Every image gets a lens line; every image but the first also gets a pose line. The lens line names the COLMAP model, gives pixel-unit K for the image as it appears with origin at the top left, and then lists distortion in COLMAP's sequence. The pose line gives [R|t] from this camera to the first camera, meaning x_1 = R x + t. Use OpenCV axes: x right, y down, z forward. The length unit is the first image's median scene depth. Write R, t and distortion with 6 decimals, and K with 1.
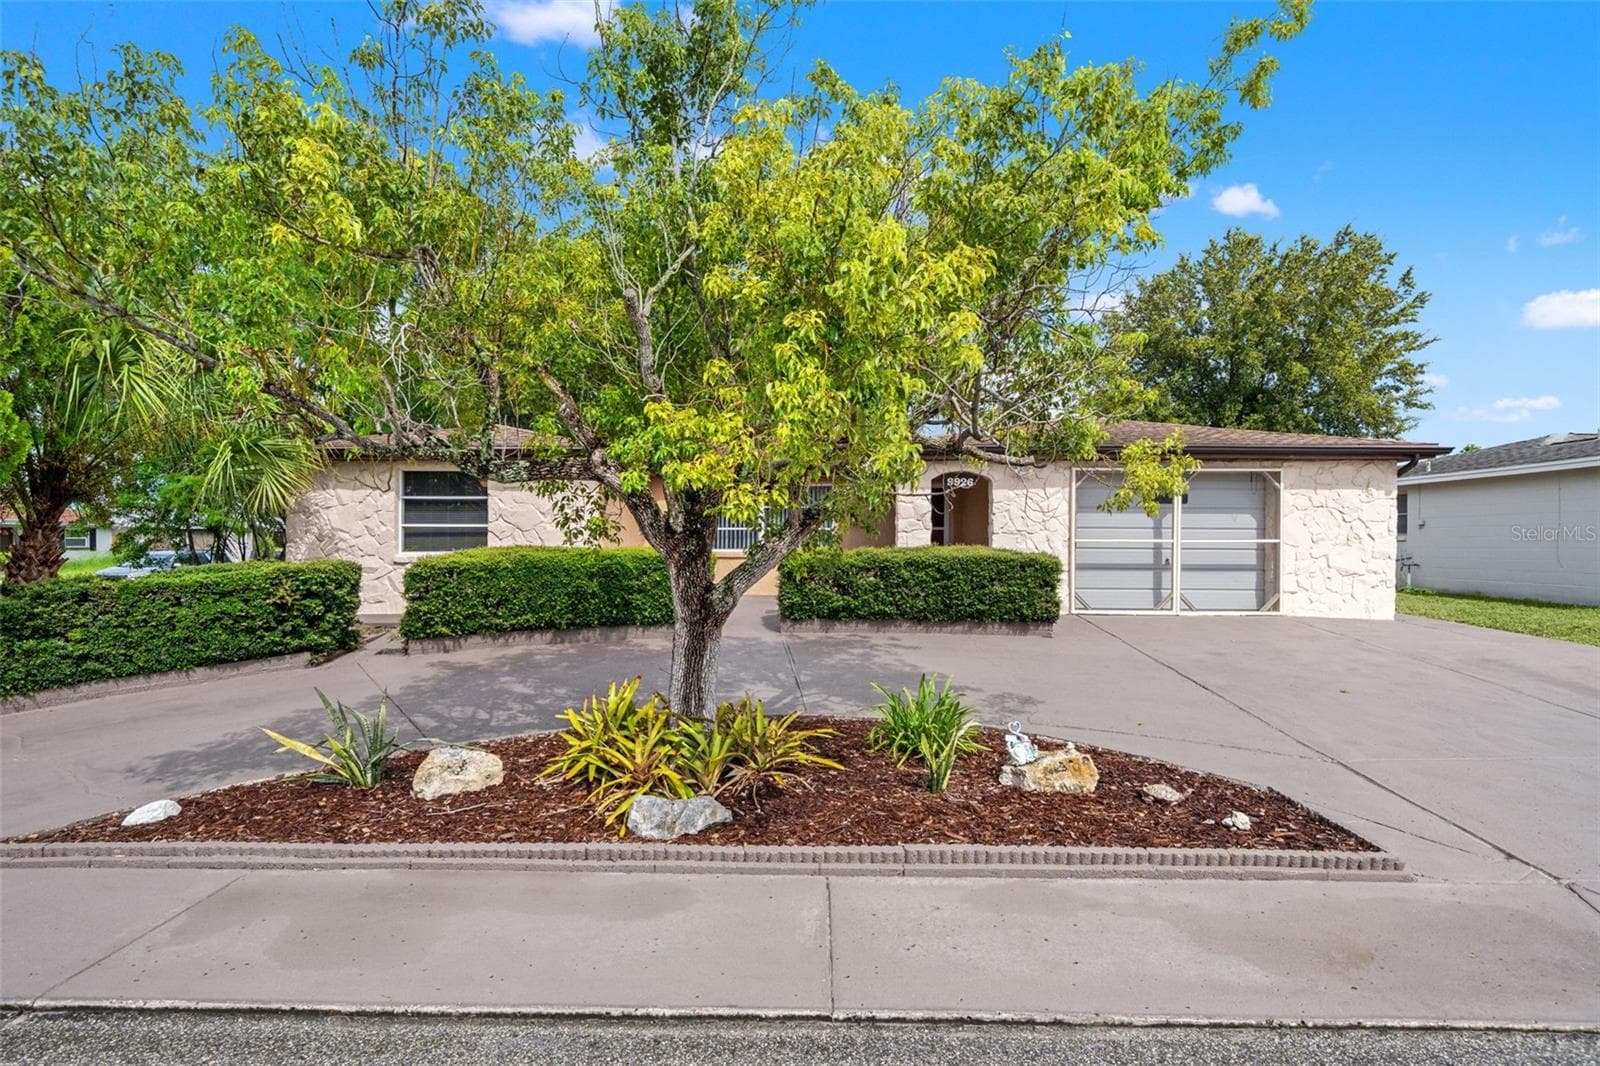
lens RADIAL K [[763.3, 0, 799.7], [0, 763.3, 544.3], [0, 0, 1]] dist [0.000234, 0.000437]
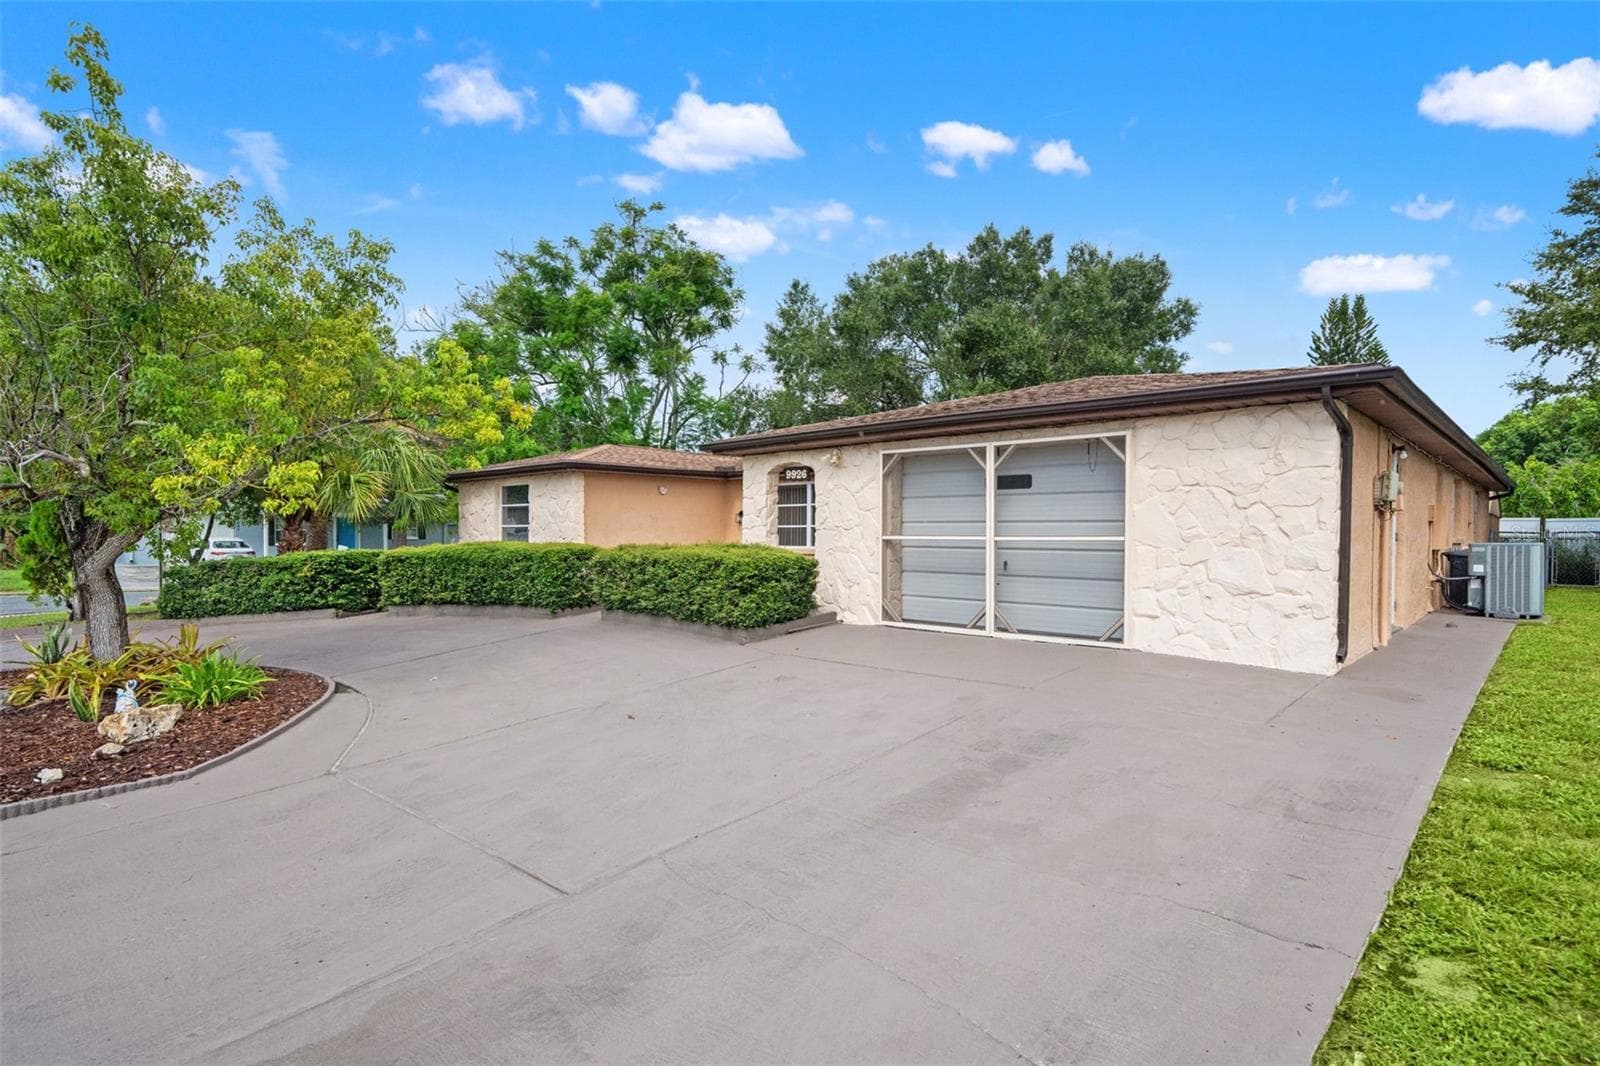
lens RADIAL K [[770.7, 0, 788.5], [0, 770.7, 565.5], [0, 0, 1]] dist [0.002632, 0.000678]
pose [[0.774384, 0.023945, -0.632263, 1.022152], [-0.003891, 0.999445, 0.033085, -0.002733], [0.632704, -0.023160, 0.774047, 0.348683]]
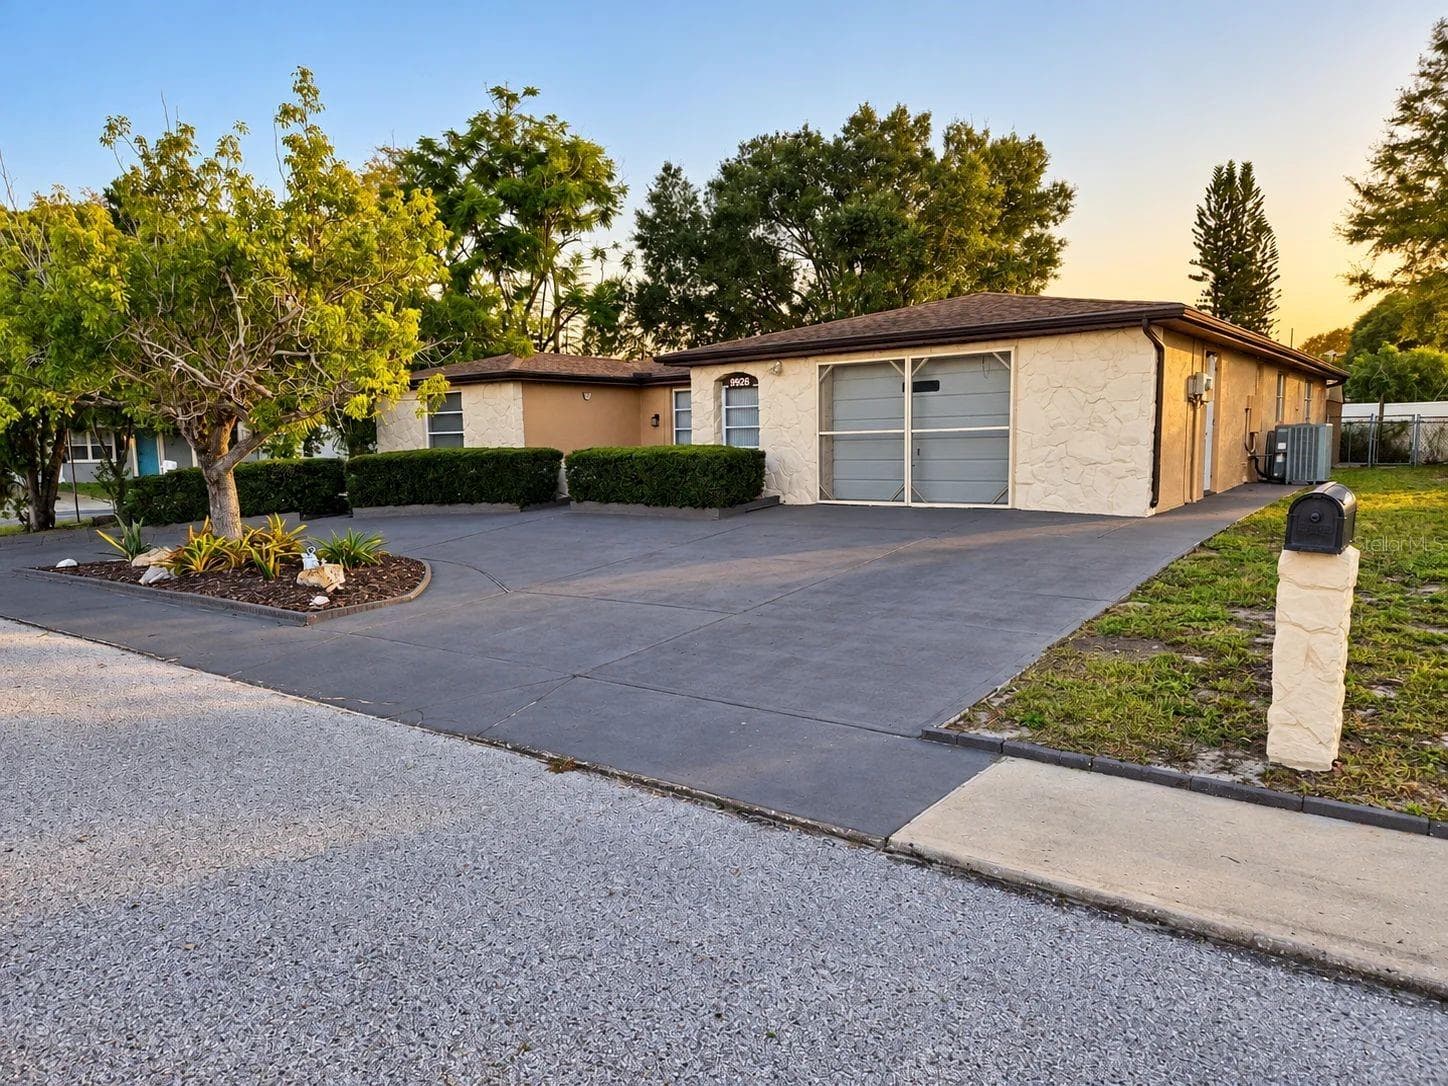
lens RADIAL K [[863.7, 0, 732.6], [0, 863.7, 533.9], [0, 0, 1]] dist [0.062840, -0.054233]
pose [[0.840250, 0.037304, -0.540914, 1.131312], [0.021748, 0.994509, 0.102369, 0.010108], [0.541762, -0.097779, 0.834825, -0.078325]]
